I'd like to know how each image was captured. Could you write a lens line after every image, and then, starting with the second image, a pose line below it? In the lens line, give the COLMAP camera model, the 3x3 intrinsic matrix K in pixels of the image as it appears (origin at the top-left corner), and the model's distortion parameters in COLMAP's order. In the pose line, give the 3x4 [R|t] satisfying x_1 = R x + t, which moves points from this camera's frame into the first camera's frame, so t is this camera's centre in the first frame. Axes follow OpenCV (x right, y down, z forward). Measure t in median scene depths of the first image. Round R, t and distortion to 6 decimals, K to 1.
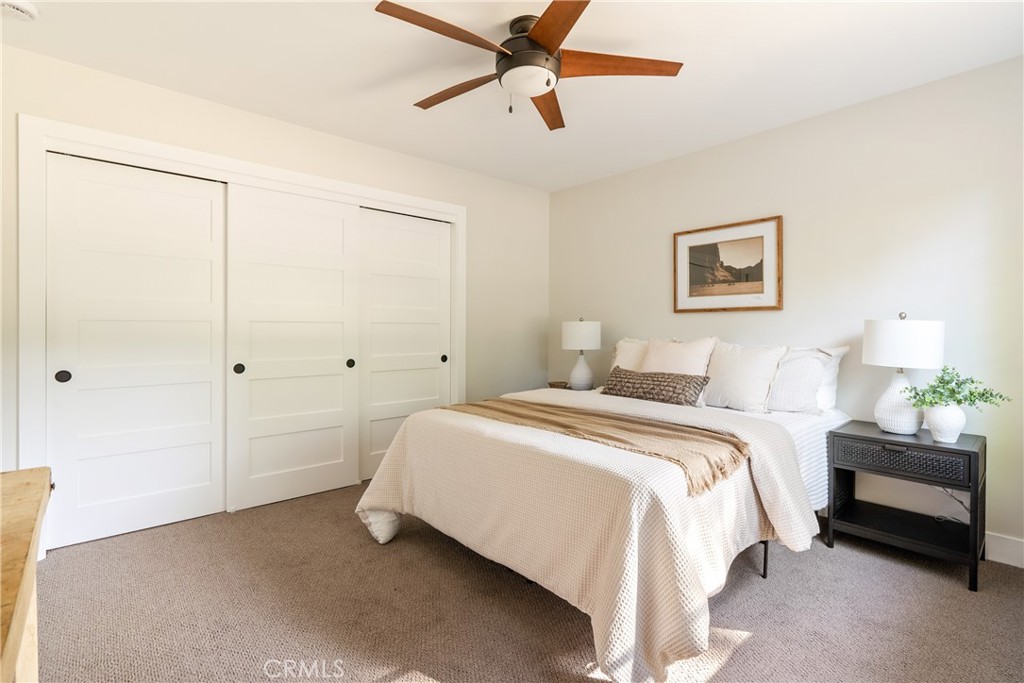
lens RADIAL K [[466.1, 0, 512.8], [0, 466.1, 332.0], [0, 0, 1]] dist [-0.003438, 0.001159]
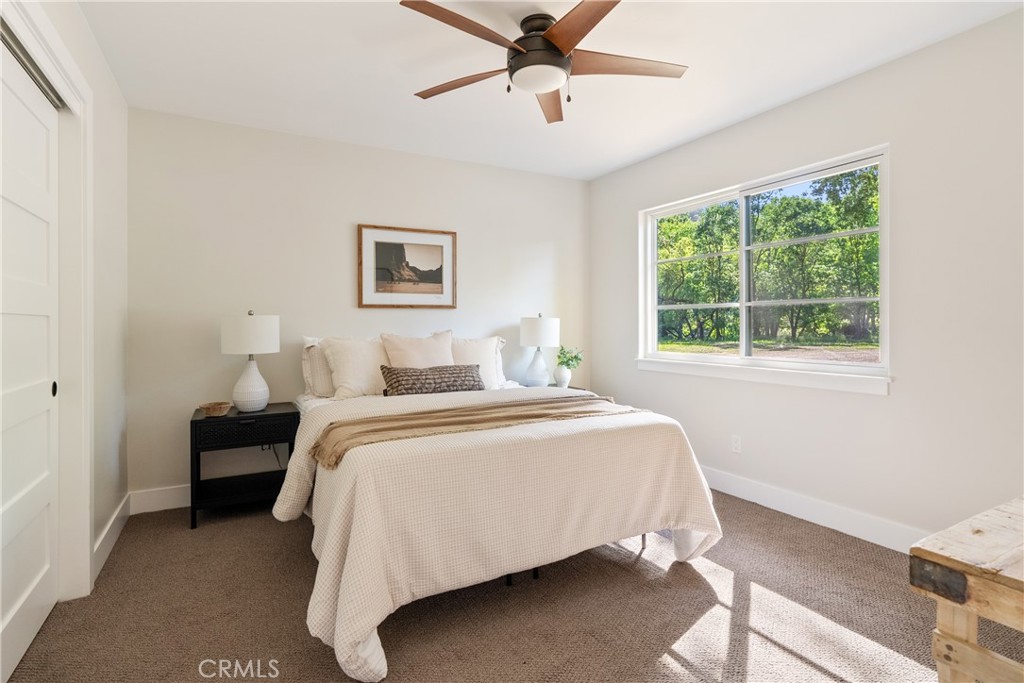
lens RADIAL K [[513.9, 0, 509.6], [0, 513.9, 325.5], [0, 0, 1]] dist [-0.000578, 0.000000]
pose [[0.235908, -0.006172, 0.971756, -0.663801], [0.012694, 0.999914, 0.003269, -0.004765], [-0.971692, 0.011564, 0.235967, 0.501595]]
